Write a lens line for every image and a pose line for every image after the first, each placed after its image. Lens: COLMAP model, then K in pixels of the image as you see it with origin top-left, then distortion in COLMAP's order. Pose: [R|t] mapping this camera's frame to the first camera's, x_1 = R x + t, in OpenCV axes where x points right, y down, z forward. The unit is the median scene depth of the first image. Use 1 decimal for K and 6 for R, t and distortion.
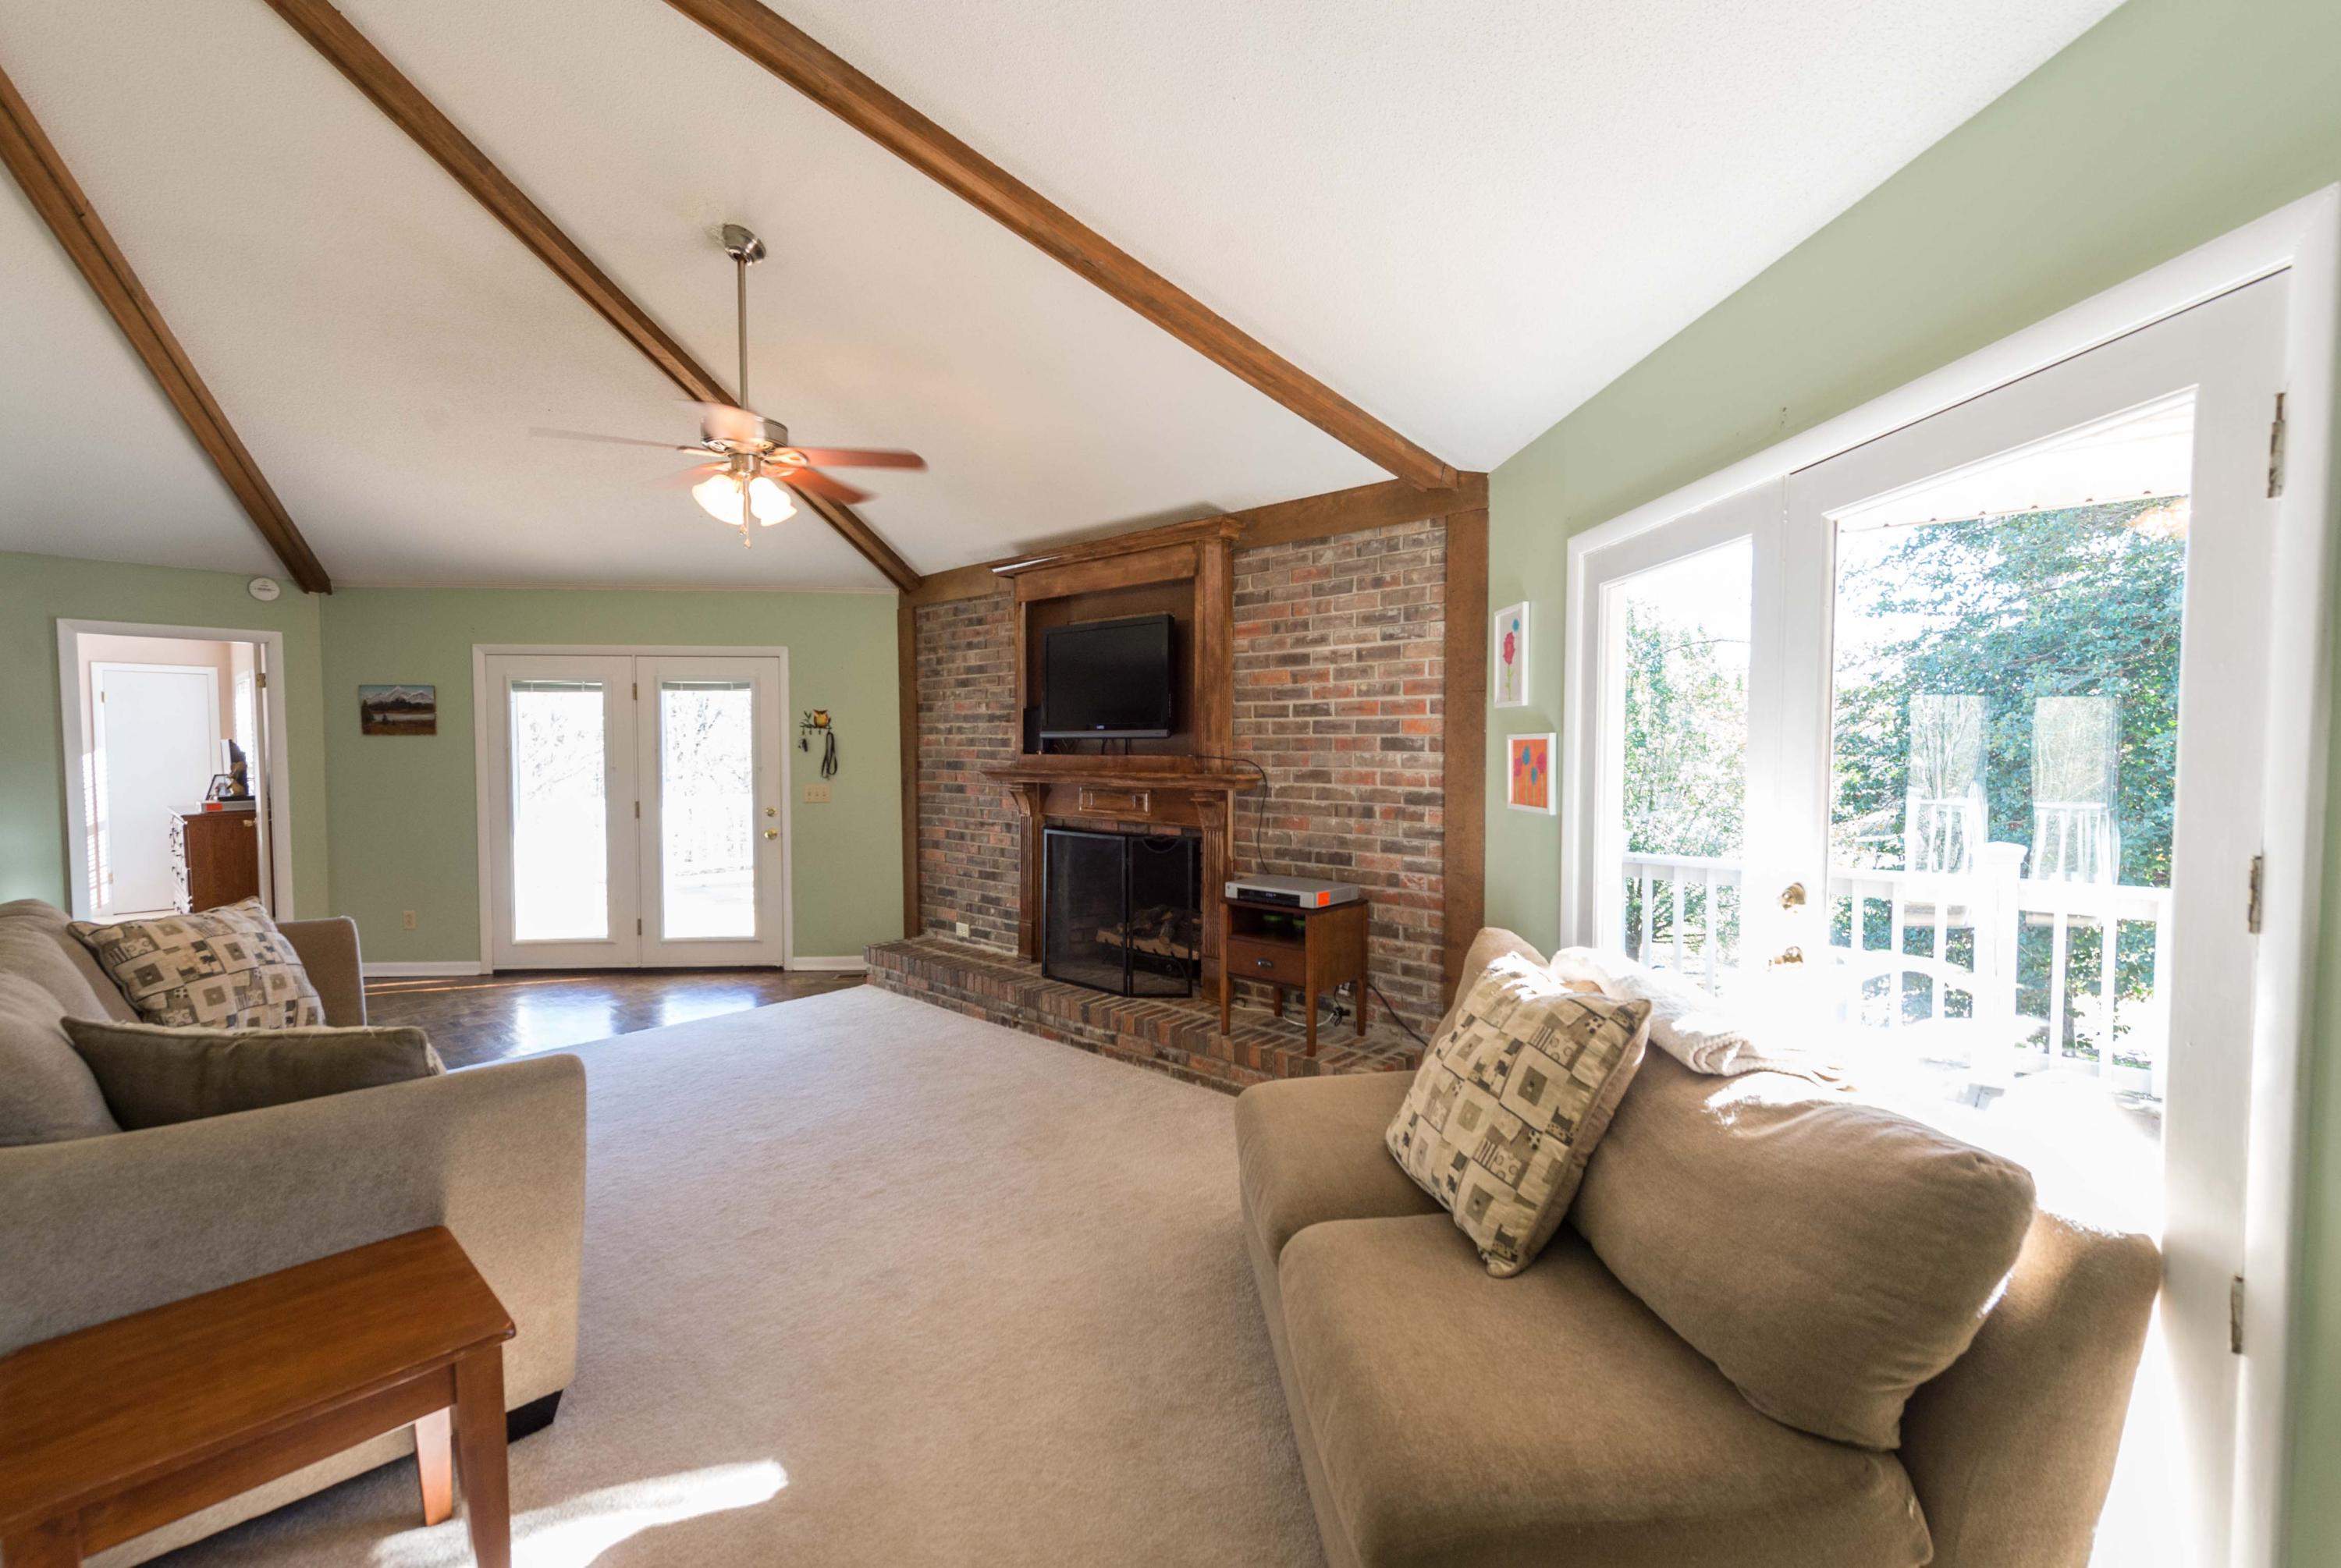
lens RADIAL K [[966.5, 0, 1164.9], [0, 966.5, 783.8], [0, 0, 1]] dist [0.000152, 0.000279]
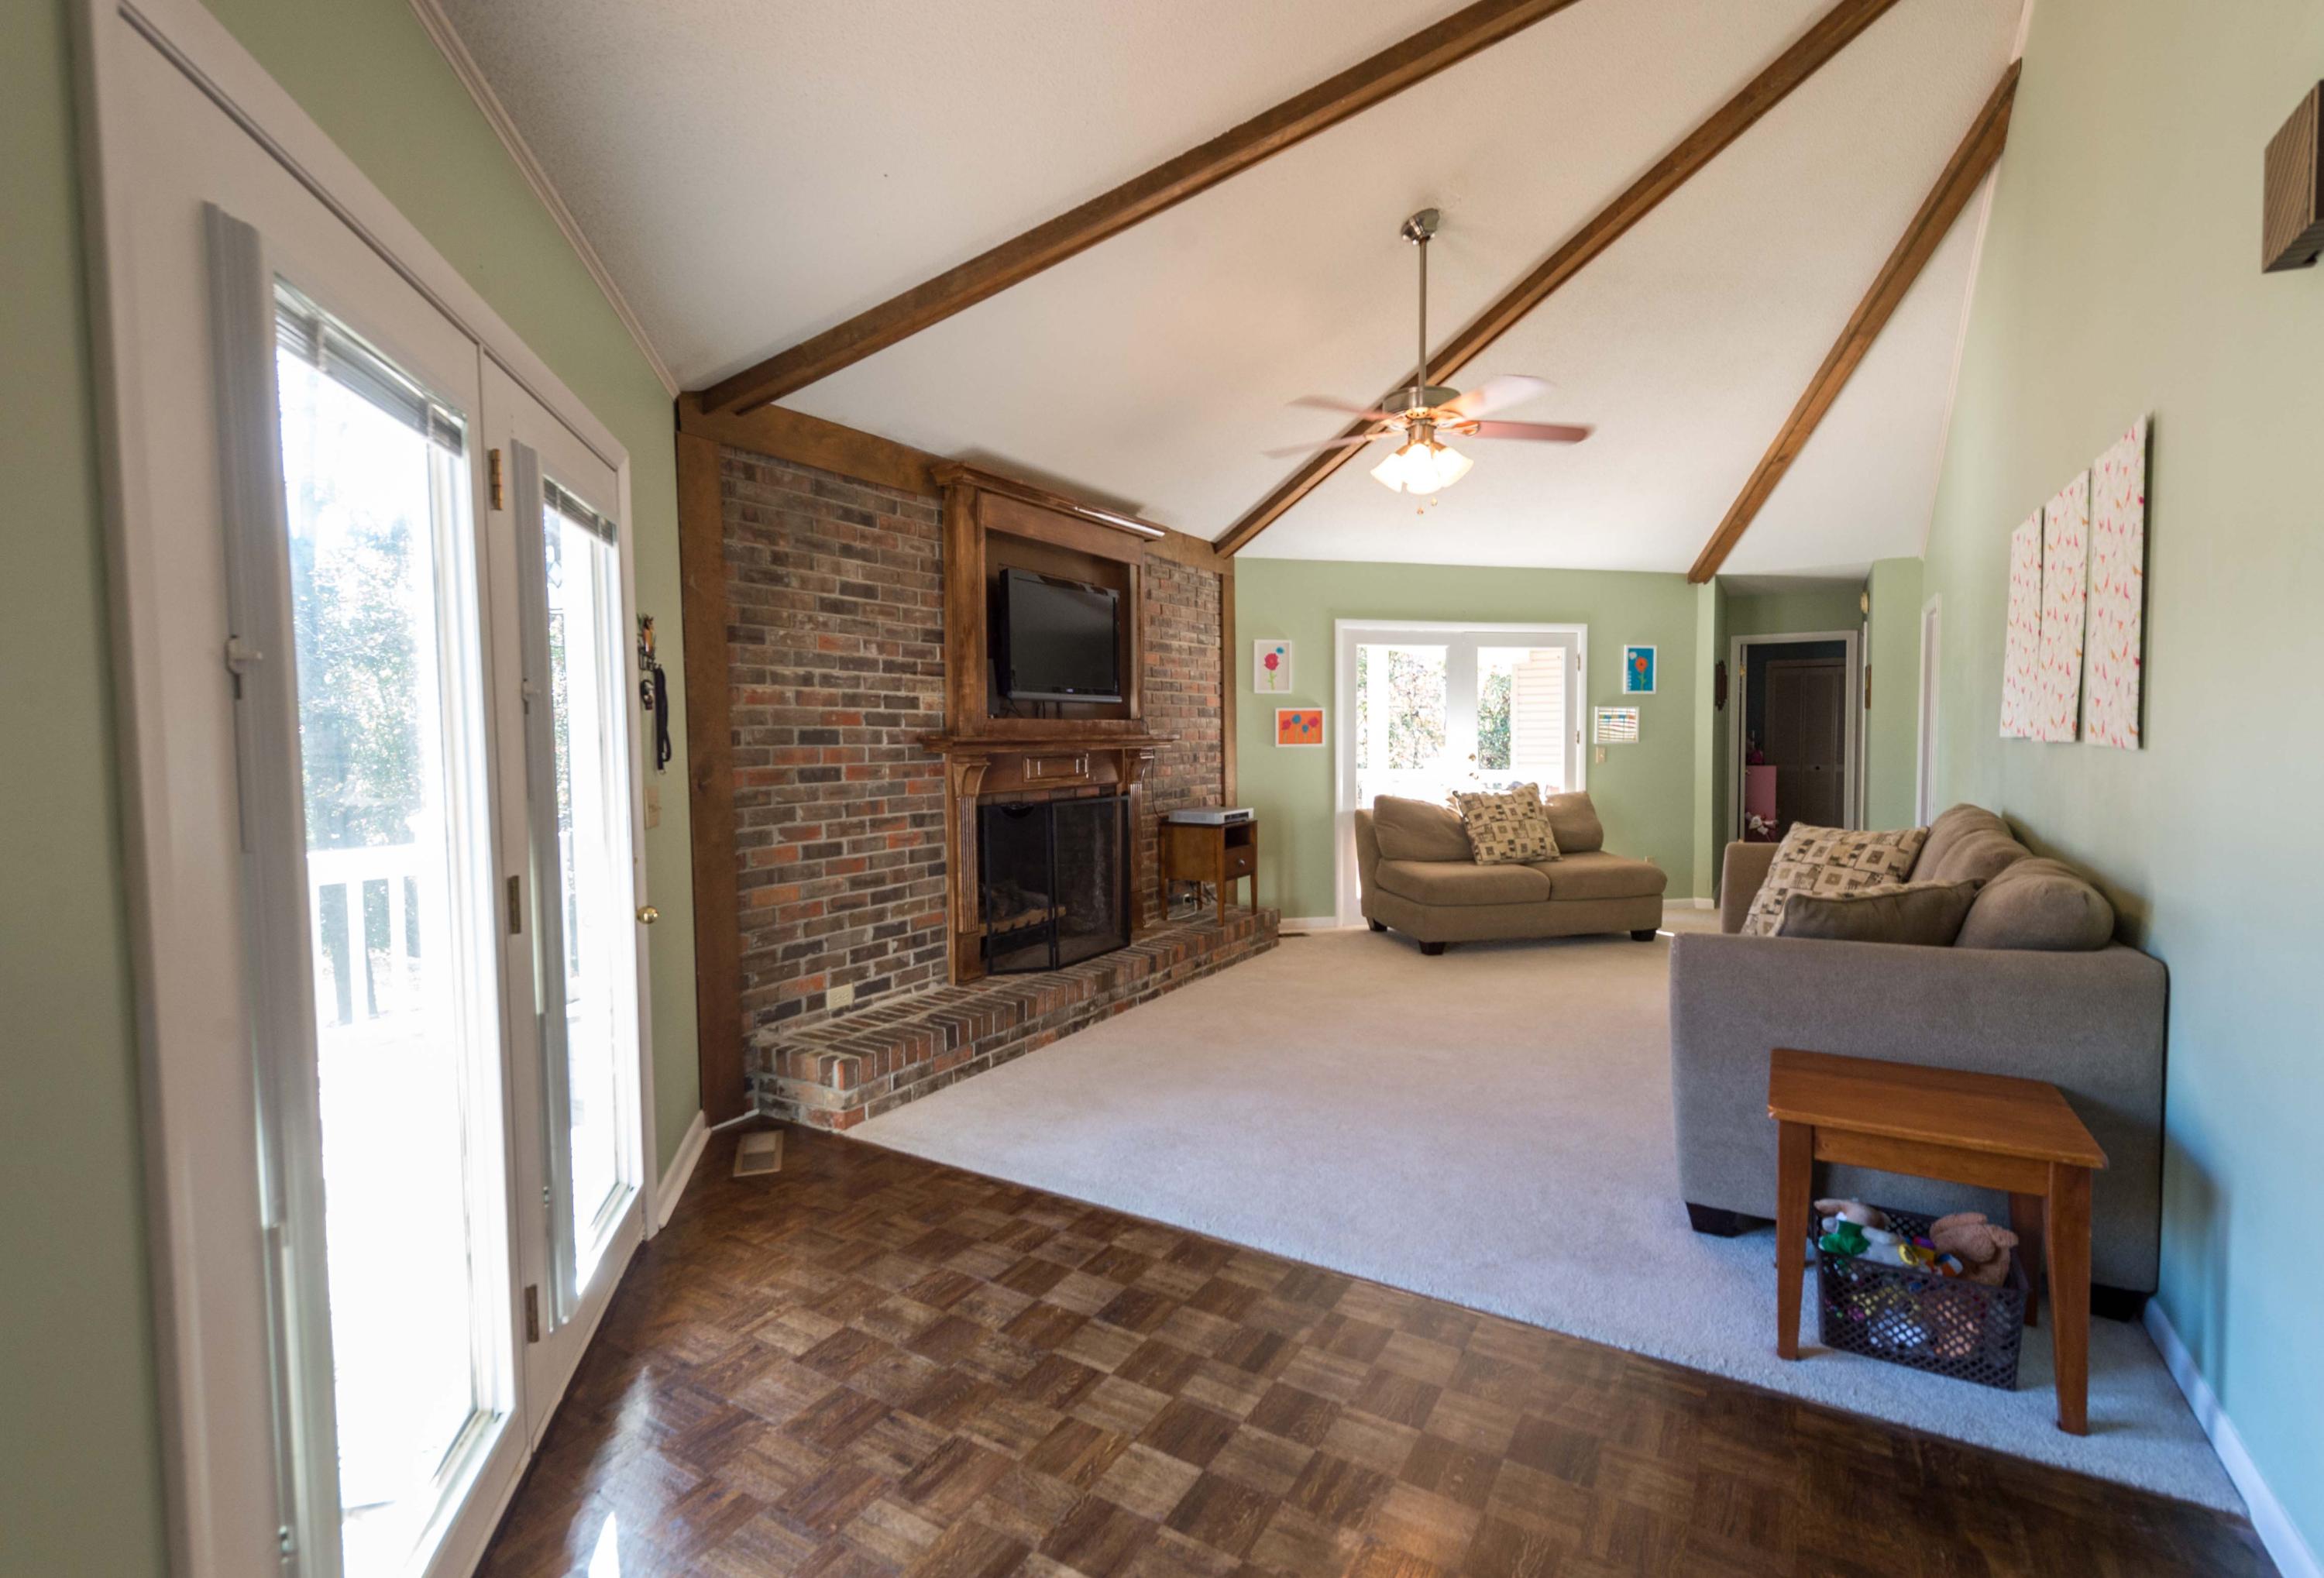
lens RADIAL K [[1058.1, 0, 1157.0], [0, 1058.1, 787.7], [0, 0, 1]] dist [0.000061, -0.000002]
pose [[-0.185912, -0.045420, 0.981516, -0.955226], [0.051959, 0.997079, 0.055982, -0.013777], [-0.981192, 0.061406, -0.183009, 0.947756]]
